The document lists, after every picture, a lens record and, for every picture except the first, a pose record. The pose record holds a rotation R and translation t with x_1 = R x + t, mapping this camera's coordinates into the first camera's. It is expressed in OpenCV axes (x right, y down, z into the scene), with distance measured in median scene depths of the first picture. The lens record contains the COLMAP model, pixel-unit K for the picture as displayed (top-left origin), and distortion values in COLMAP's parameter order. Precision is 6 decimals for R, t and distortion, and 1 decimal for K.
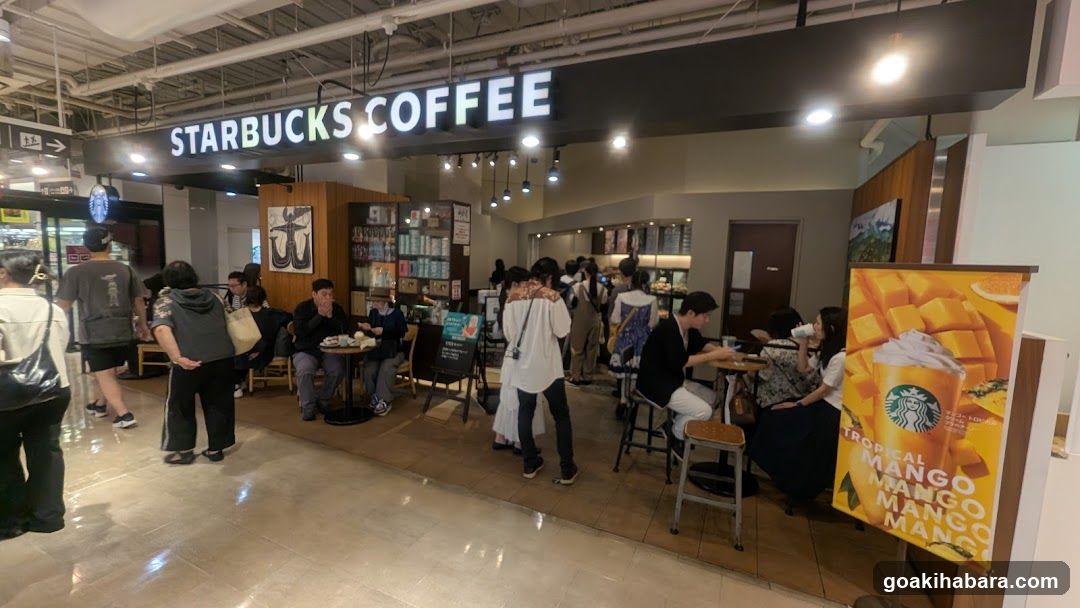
lens RADIAL K [[448.1, 0, 547.2], [0, 448.1, 303.9], [0, 0, 1]] dist [0.001046, 0.000384]
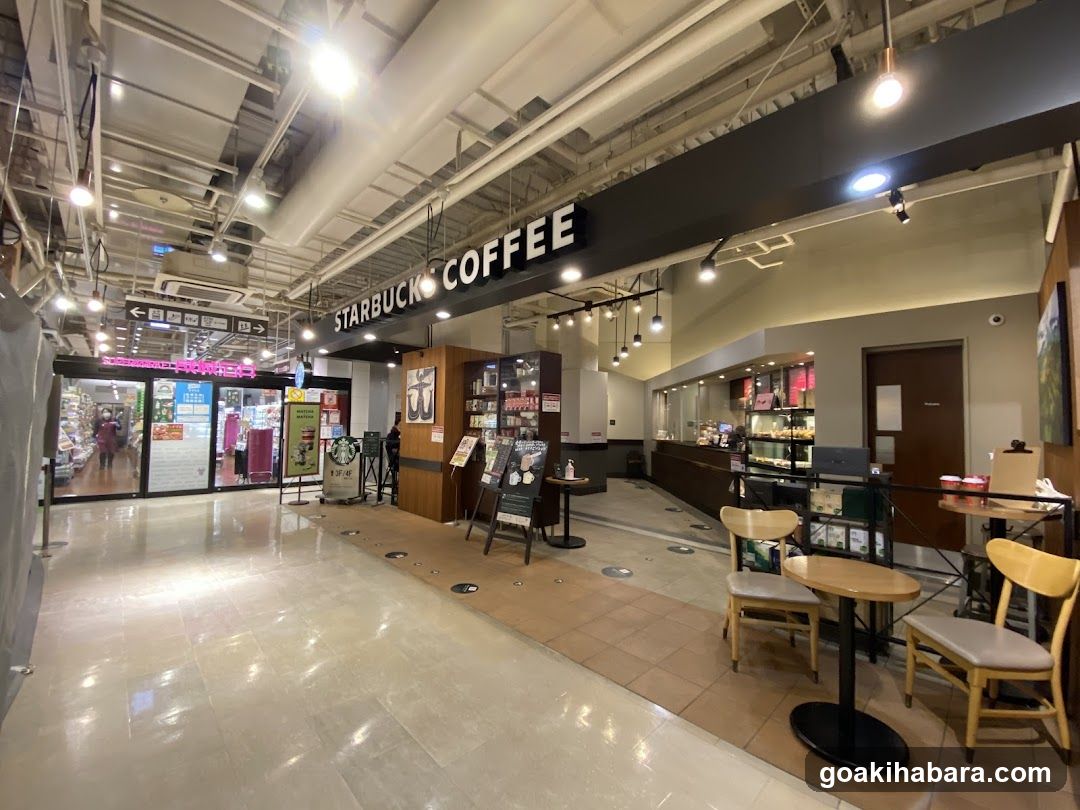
lens RADIAL K [[434.8, 0, 546.1], [0, 434.8, 406.1], [0, 0, 1]] dist [0.035413, -0.028517]
pose [[0.937676, -0.036707, -0.345566, 0.182600], [-0.015499, 0.988999, -0.147110, 0.063647], [0.347165, 0.143298, 0.926792, 0.067256]]
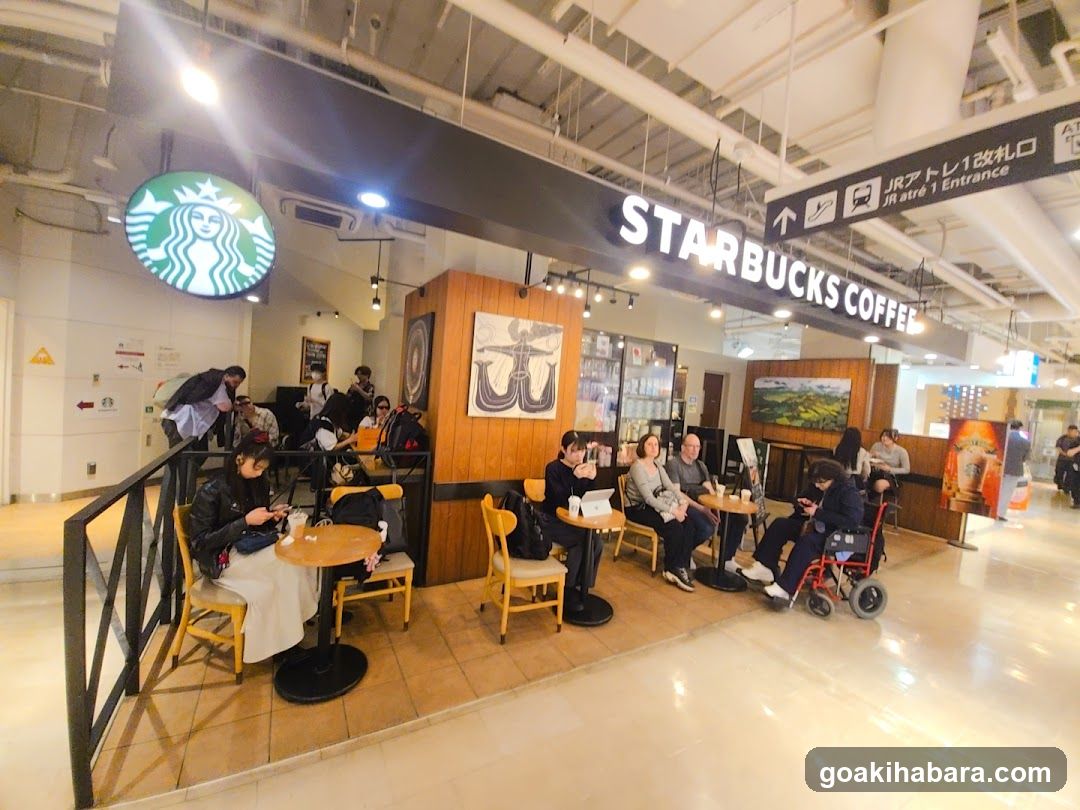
lens RADIAL K [[429.0, 0, 536.2], [0, 429.0, 402.0], [0, 0, 1]] dist [-0.010607, -0.000337]
pose [[0.575899, -0.018171, 0.817319, -1.437966], [0.019046, 0.999780, 0.008807, -0.132643], [-0.817299, 0.010494, 0.576119, 0.822053]]
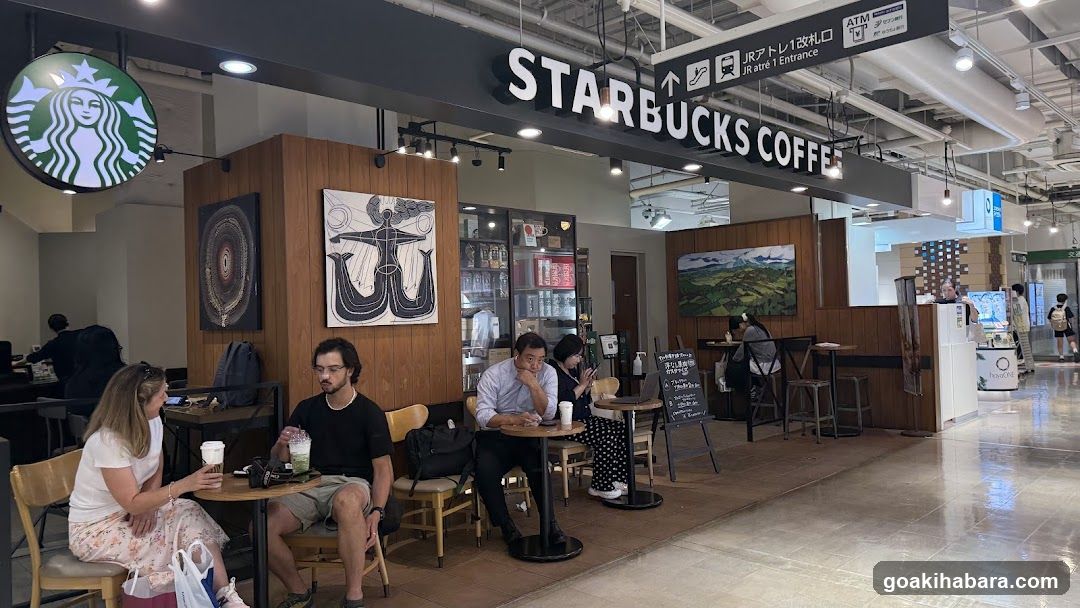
lens RADIAL K [[752.3, 0, 540.0], [0, 752.3, 304.0], [0, 0, 1]] dist [0.115905, -0.143202]
pose [[0.325964, -0.034804, 0.944741, -1.760249], [0.136249, 0.990619, -0.010516, -0.083757], [-0.935512, 0.132148, 0.327648, 0.758857]]
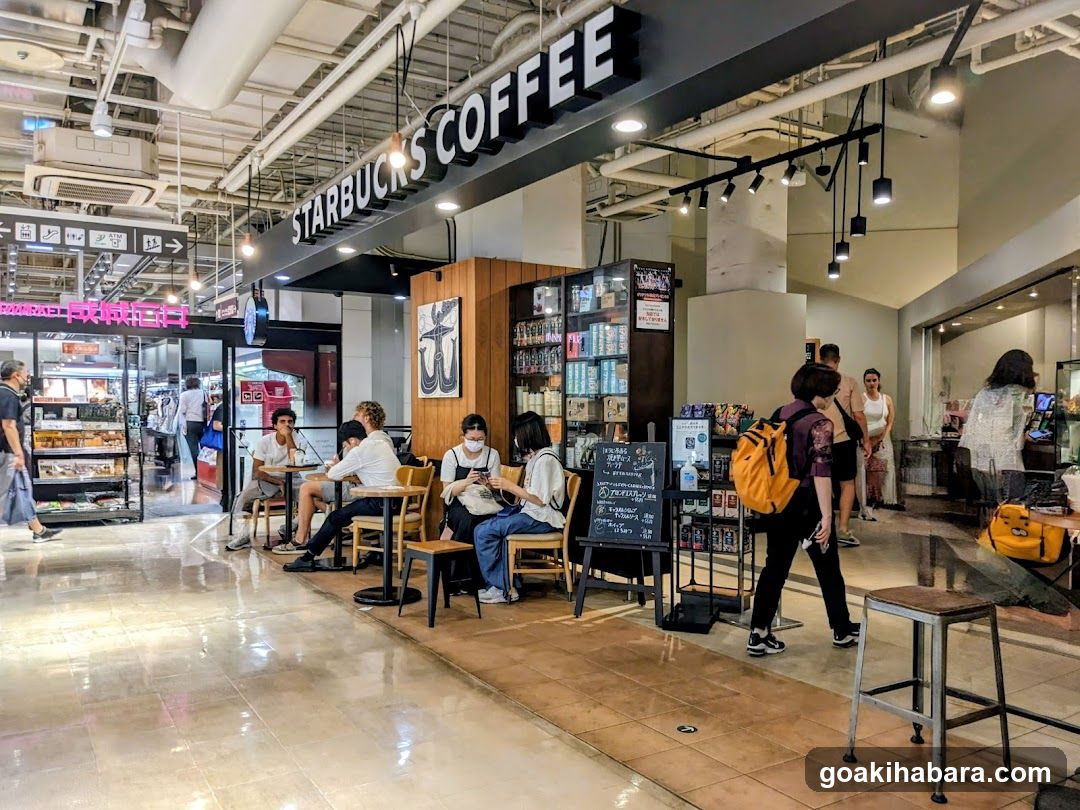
lens RADIAL K [[872.6, 0, 553.8], [0, 872.6, 416.4], [0, 0, 1]] dist [0.032700, -0.005030]
pose [[0.842354, -0.027896, -0.538203, 0.368080], [-0.026051, 0.995384, -0.092364, 0.096973], [0.538295, 0.091824, 0.837739, 0.005931]]
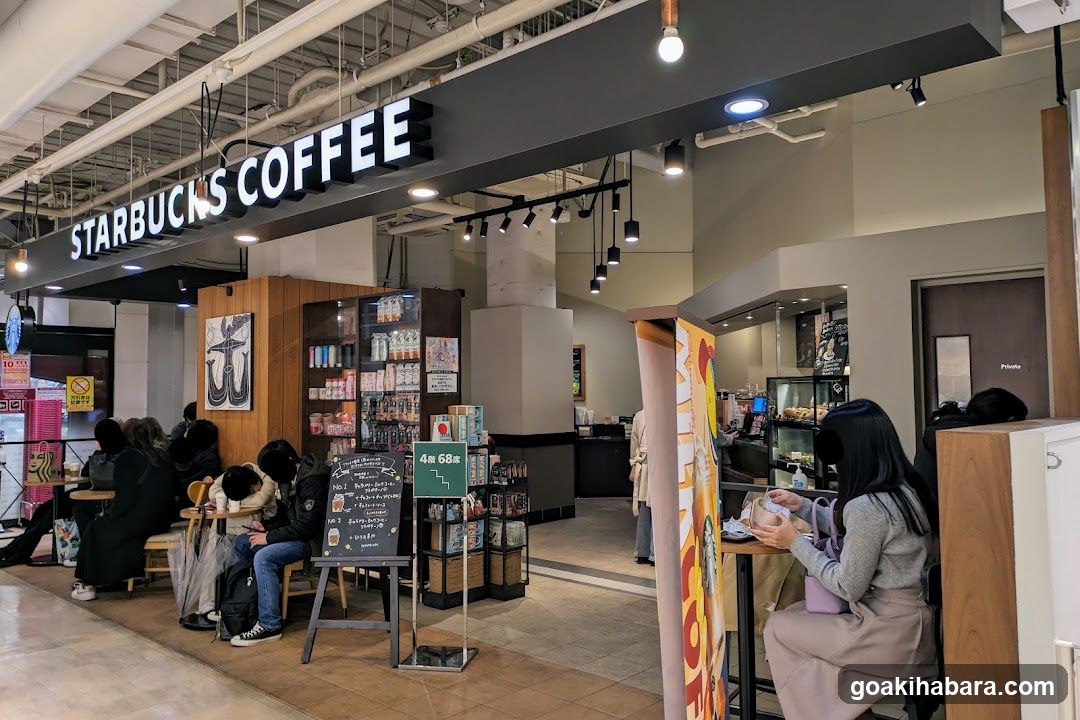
lens RADIAL K [[828.1, 0, 557.0], [0, 828.1, 338.3], [0, 0, 1]] dist [0.090642, -0.095798]
pose [[0.951643, -0.064403, -0.300381, 0.394762], [0.013651, 0.985678, -0.168086, 0.056708], [0.306904, 0.155857, 0.938892, -0.077098]]
